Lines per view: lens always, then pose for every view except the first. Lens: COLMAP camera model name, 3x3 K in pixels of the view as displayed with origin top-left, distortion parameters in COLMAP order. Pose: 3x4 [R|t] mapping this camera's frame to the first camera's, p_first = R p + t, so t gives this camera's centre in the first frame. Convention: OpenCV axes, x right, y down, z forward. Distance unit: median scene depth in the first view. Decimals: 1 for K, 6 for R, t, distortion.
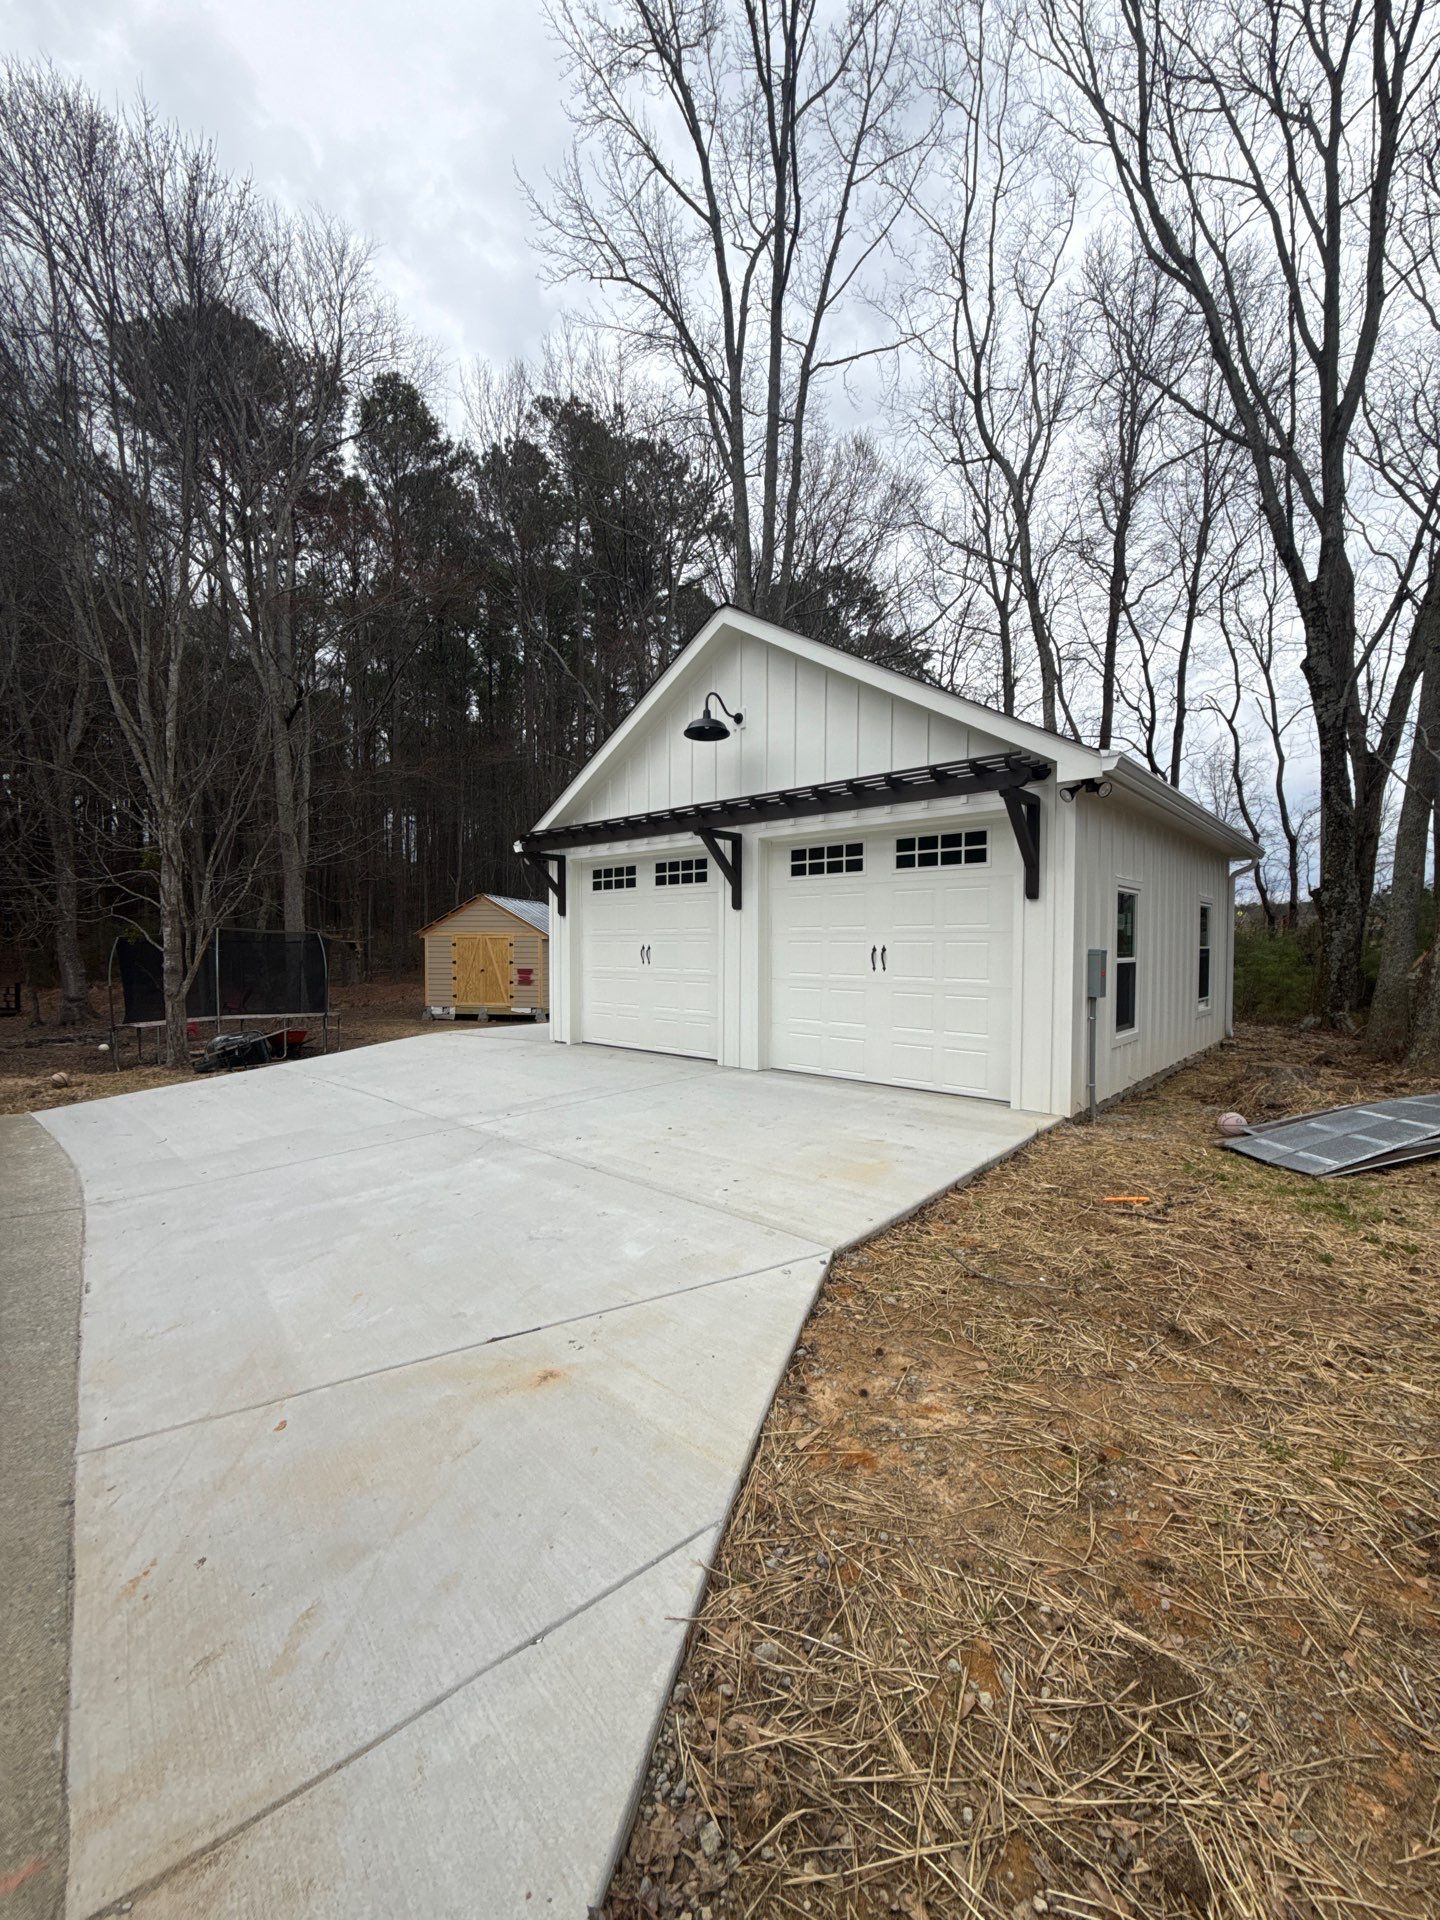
lens RADIAL K [[761.6, 0, 714.6], [0, 761.6, 958.6], [0, 0, 1]] dist [-0.003591, 0.000338]
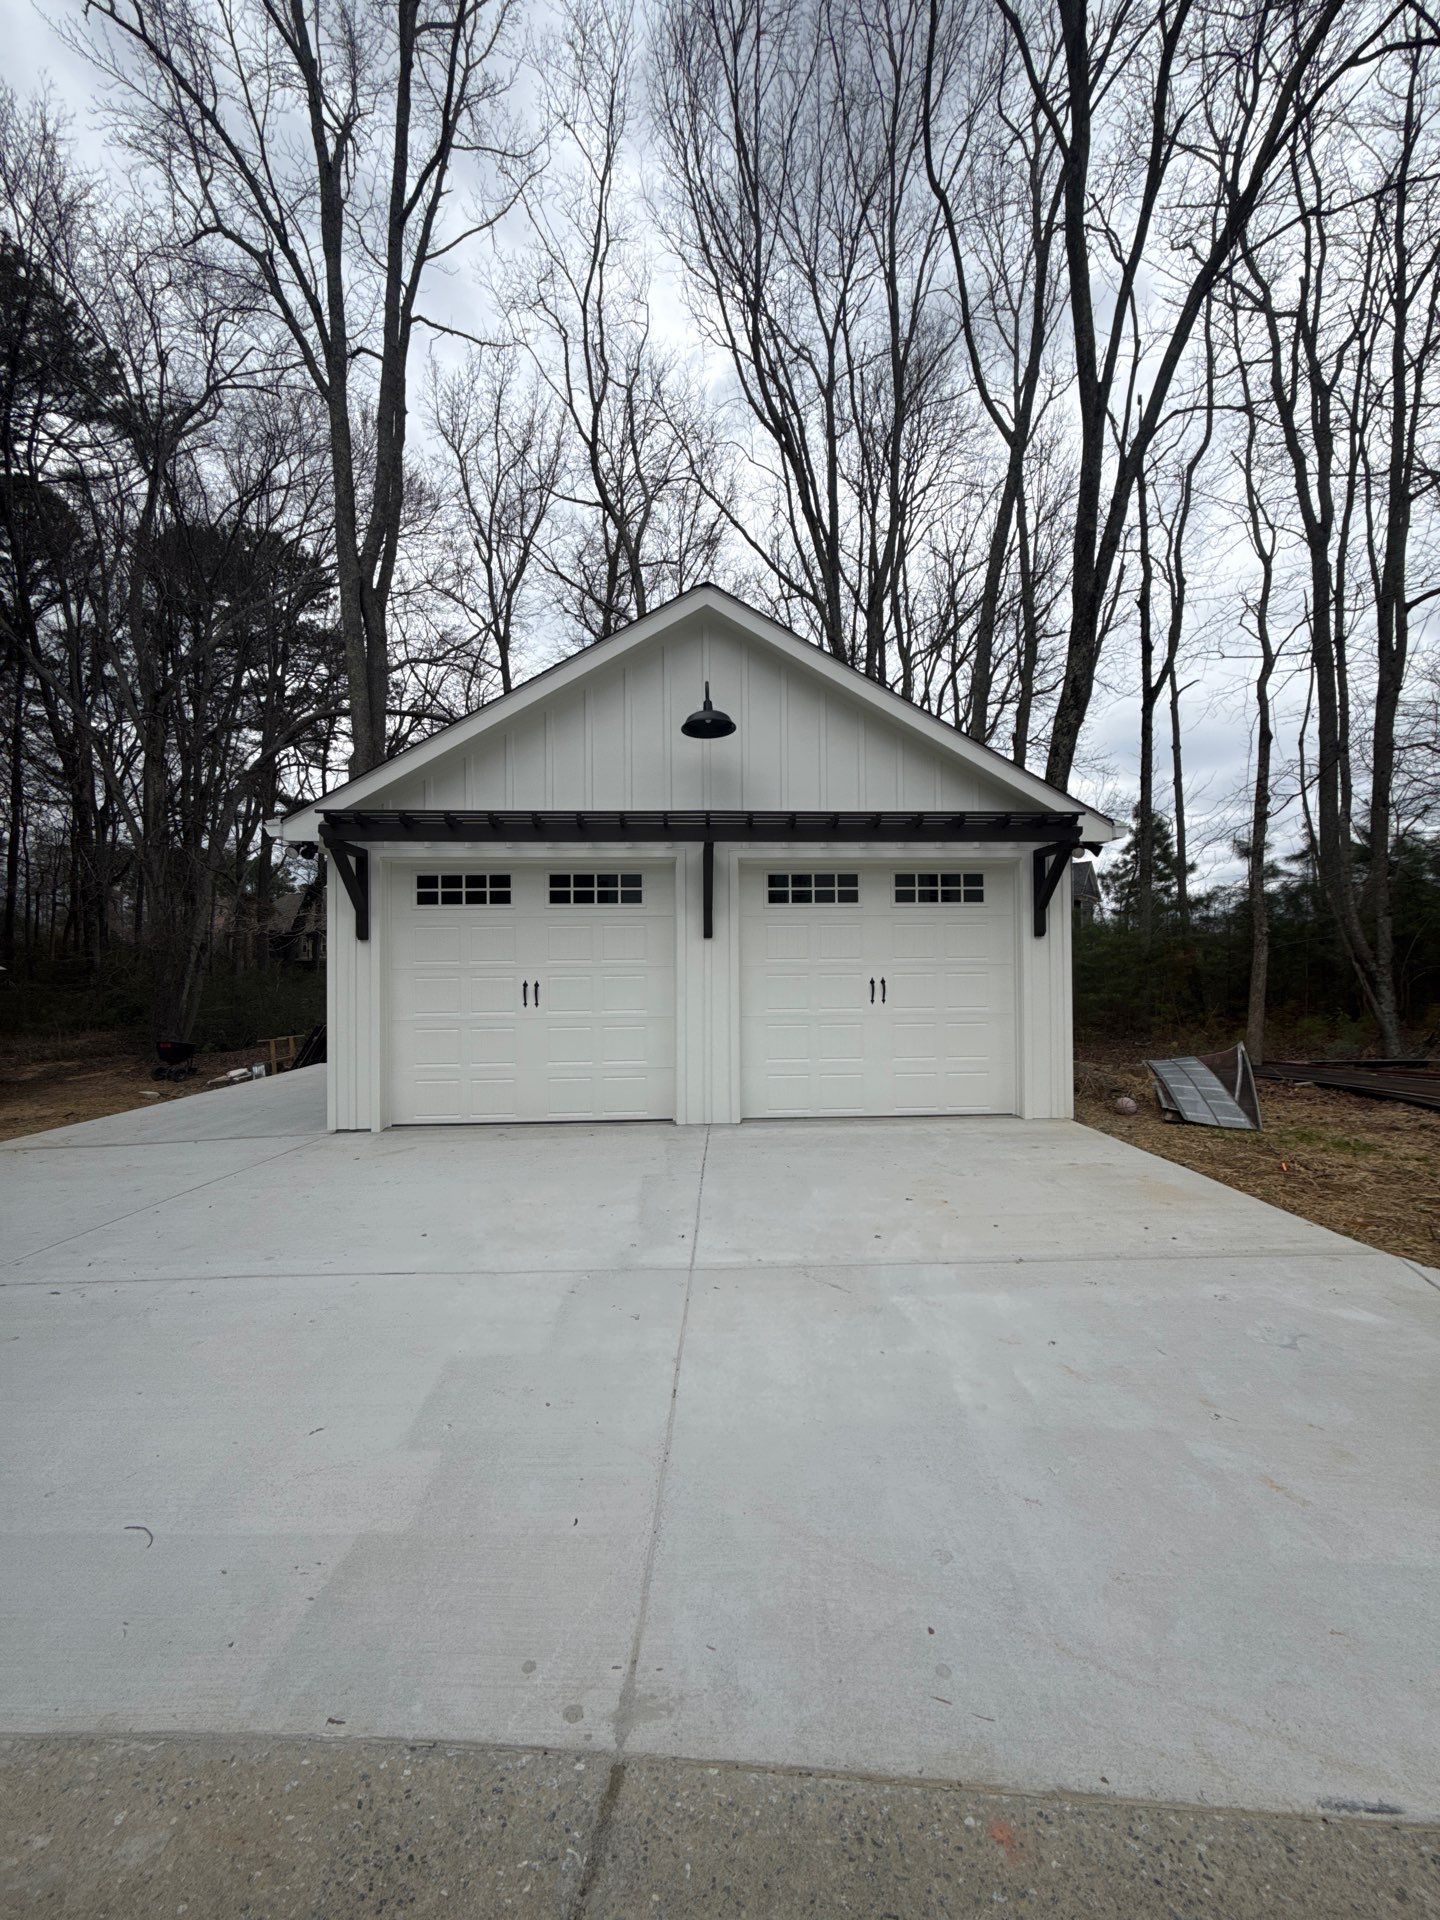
lens RADIAL K [[761.6, 0, 721.0], [0, 761.6, 966.5], [0, 0, 1]] dist [-0.003591, 0.000338]
pose [[0.710332, -0.002056, 0.703863, -0.584653], [0.024905, 0.999443, -0.022214, -0.013909], [-0.703426, 0.033309, 0.709988, 0.398084]]
